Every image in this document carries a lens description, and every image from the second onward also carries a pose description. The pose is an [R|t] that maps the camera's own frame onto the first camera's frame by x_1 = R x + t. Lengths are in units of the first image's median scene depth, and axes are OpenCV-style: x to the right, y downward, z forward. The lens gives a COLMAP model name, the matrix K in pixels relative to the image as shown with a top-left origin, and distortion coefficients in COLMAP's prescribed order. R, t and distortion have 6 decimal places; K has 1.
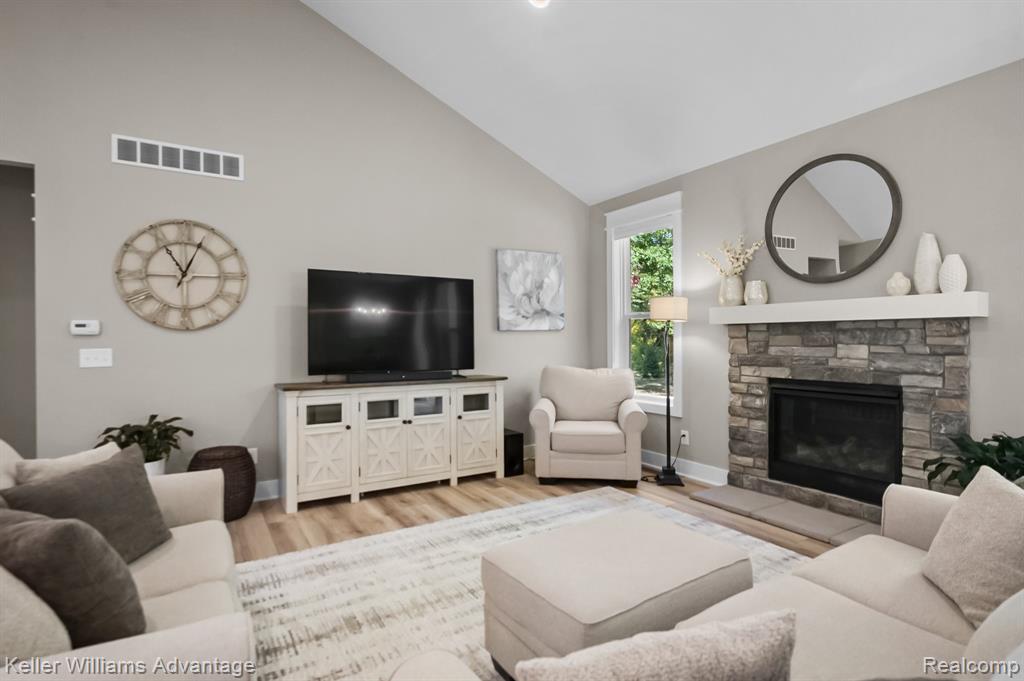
lens RADIAL K [[508.7, 0, 512.0], [0, 508.7, 340.5], [0, 0, 1]] dist [0.004738, 0.000693]
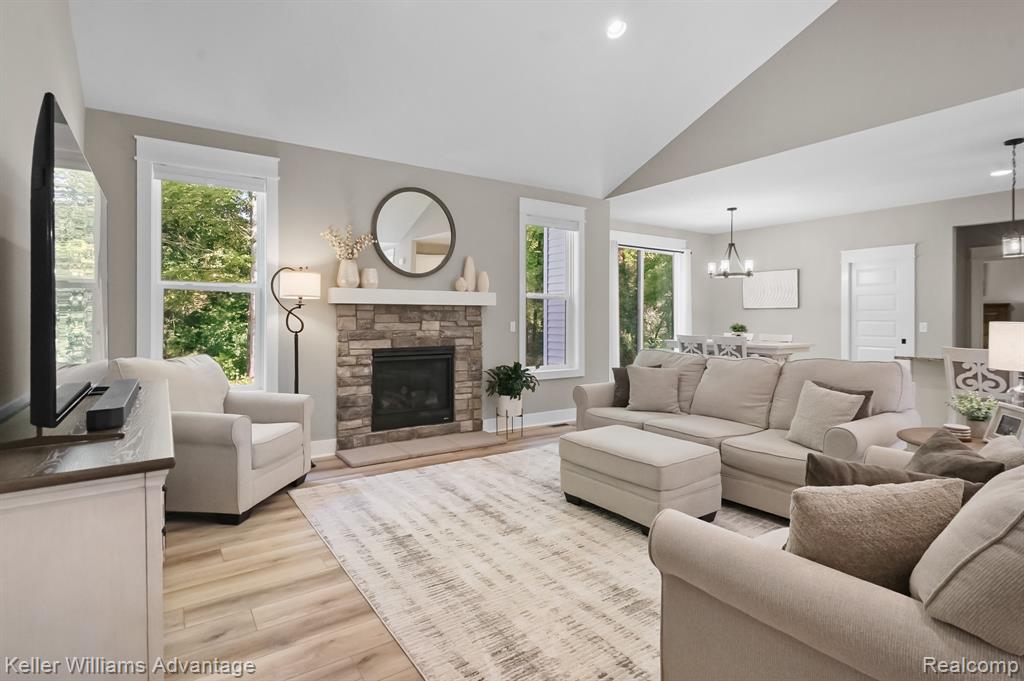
lens RADIAL K [[512.2, 0, 505.0], [0, 512.2, 317.4], [0, 0, 1]] dist [-0.001678, -0.000071]
pose [[-0.029187, 0.000913, 0.999574, -0.745518], [0.002134, 0.999997, -0.000851, -0.000644], [-0.999572, 0.002109, -0.029188, 0.739534]]
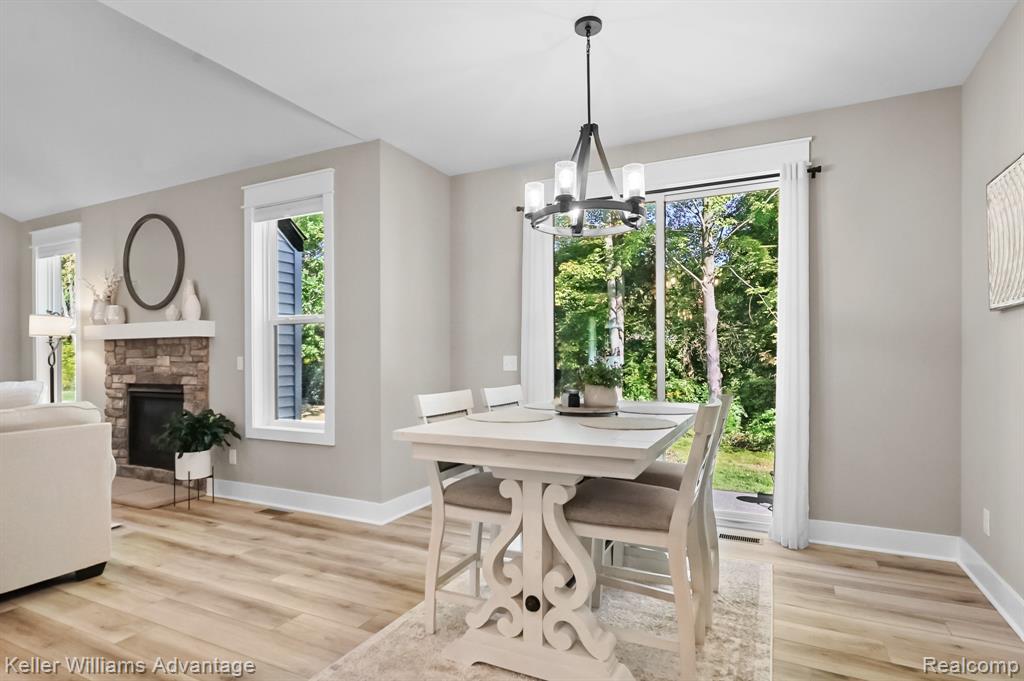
lens RADIAL K [[546.1, 0, 512.7], [0, 546.1, 357.5], [0, 0, 1]] dist [0.000634, 0.000131]
pose [[0.853152, -0.004480, 0.521643, 0.627618], [0.006015, 0.999981, -0.001250, 0.017474], [-0.521628, 0.004204, 0.853163, -0.648467]]
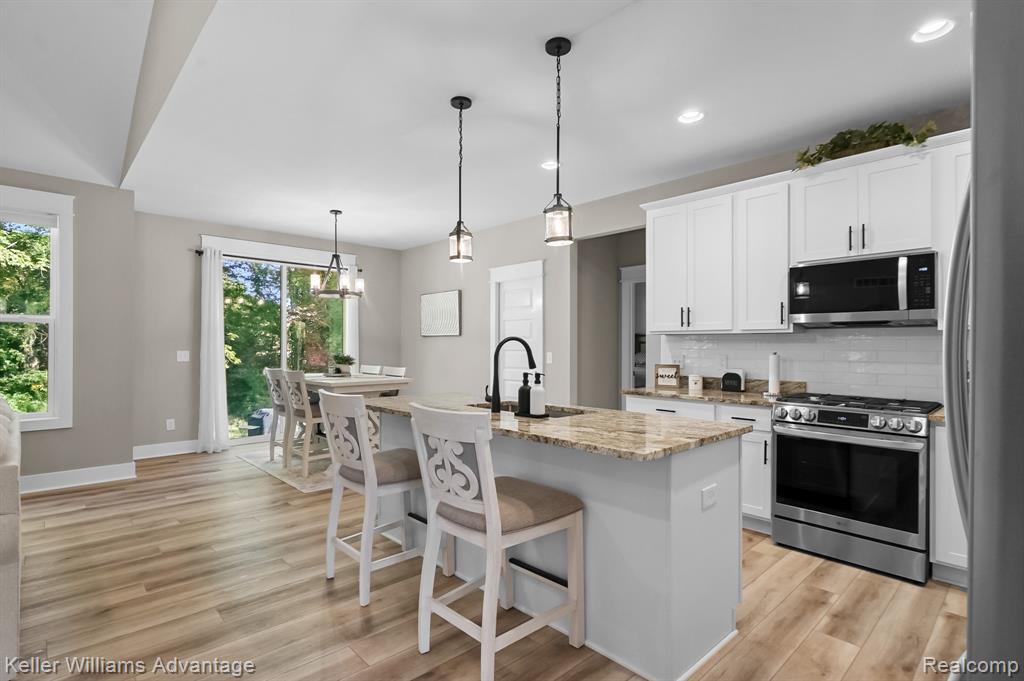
lens RADIAL K [[508.7, 0, 512.0], [0, 508.7, 340.5], [0, 0, 1]] dist [0.004738, 0.000693]
pose [[-0.188947, 0.007171, 0.981961, -0.486617], [0.001092, 0.999974, -0.007092, -0.005459], [-0.981987, -0.000268, -0.188950, -0.336332]]
